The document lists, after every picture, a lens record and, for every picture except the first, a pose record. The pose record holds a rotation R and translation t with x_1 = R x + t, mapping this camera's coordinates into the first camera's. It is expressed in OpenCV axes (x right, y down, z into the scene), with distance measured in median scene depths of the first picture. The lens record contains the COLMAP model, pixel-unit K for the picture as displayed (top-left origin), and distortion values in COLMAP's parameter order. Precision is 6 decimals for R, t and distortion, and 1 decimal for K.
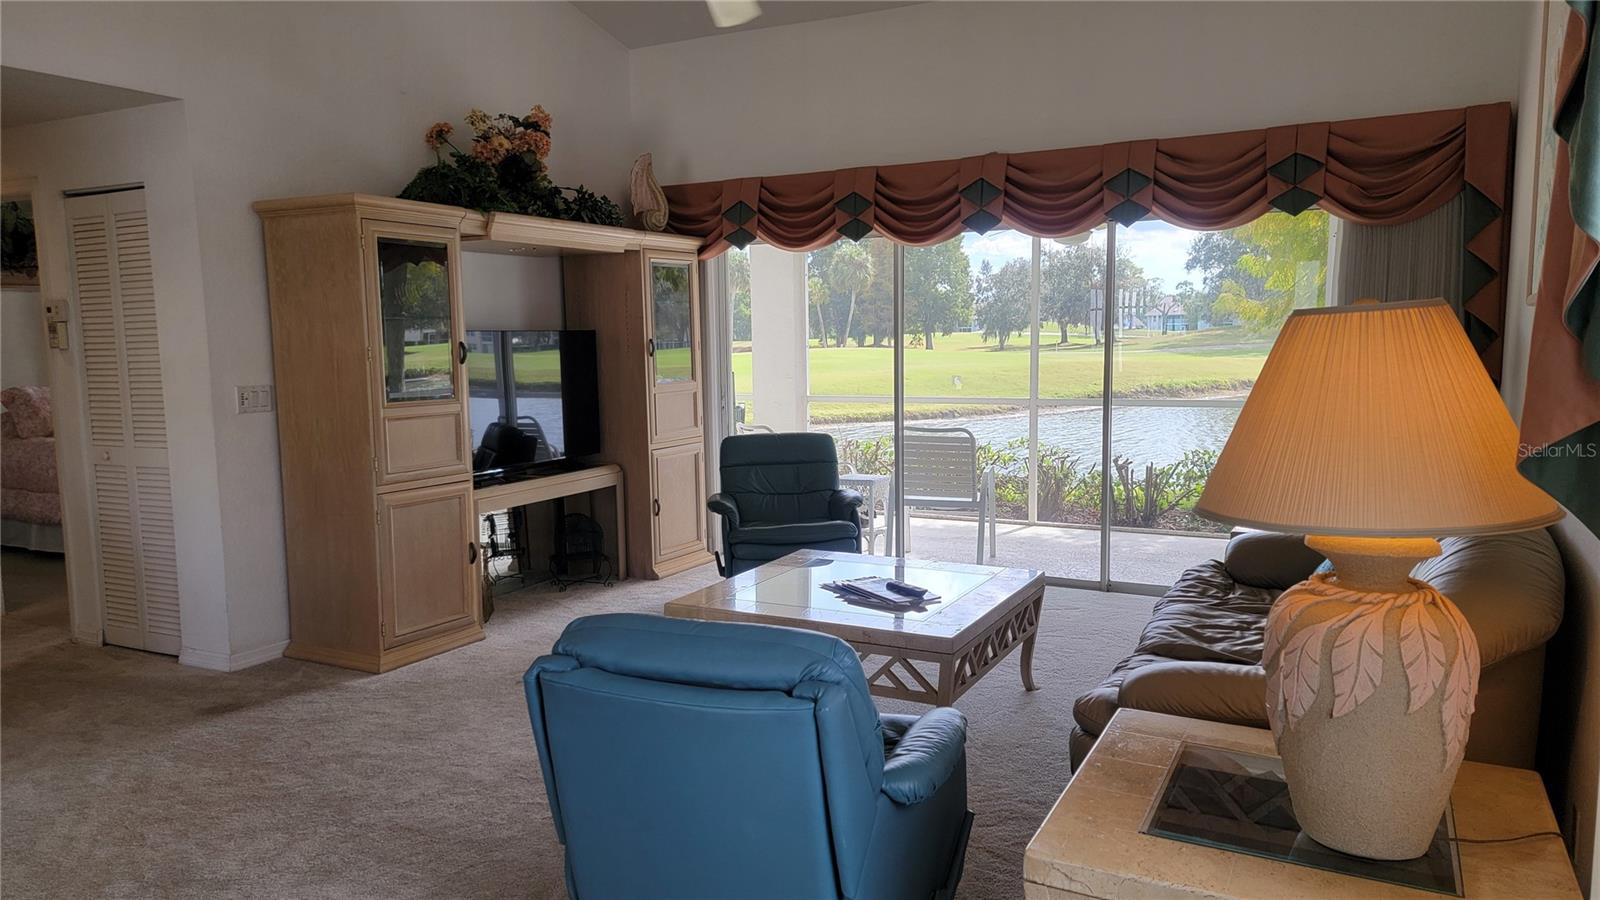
lens RADIAL K [[1109.0, 0, 791.5], [0, 1109.0, 451.6], [0, 0, 1]] dist [0.035894, -0.010266]
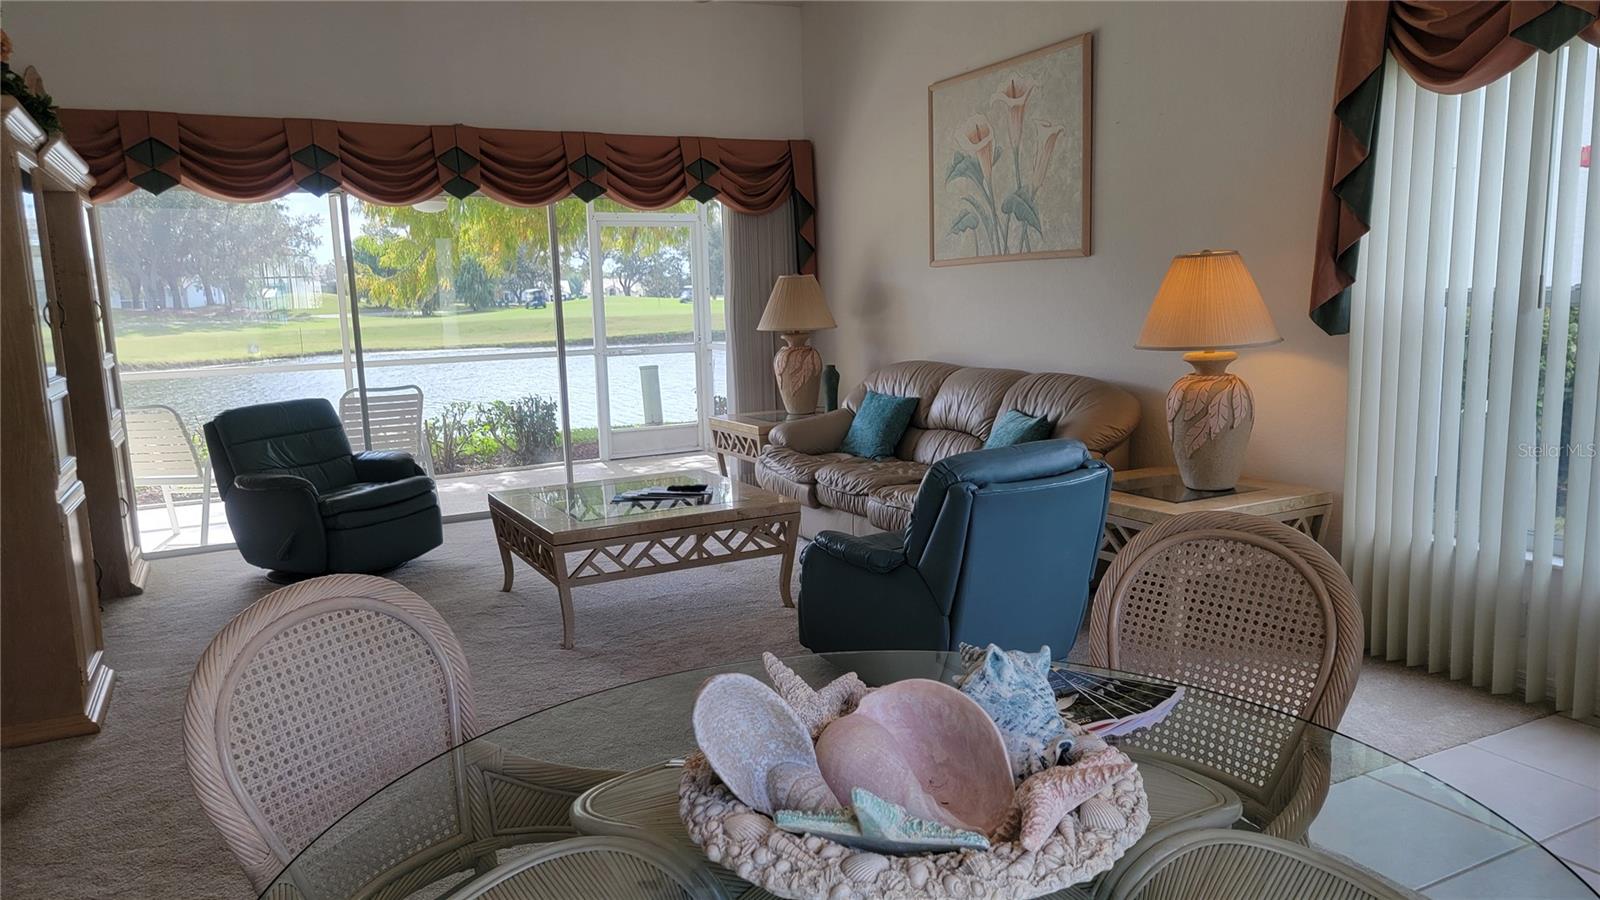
lens RADIAL K [[1041.9, 0, 797.3], [0, 1041.9, 451.4], [0, 0, 1]] dist [-0.003300, 0.000646]
pose [[0.550088, -0.128354, 0.825184, -0.480892], [0.105318, 0.990891, 0.083921, -0.002362], [-0.828439, 0.040743, 0.558595, 0.159436]]
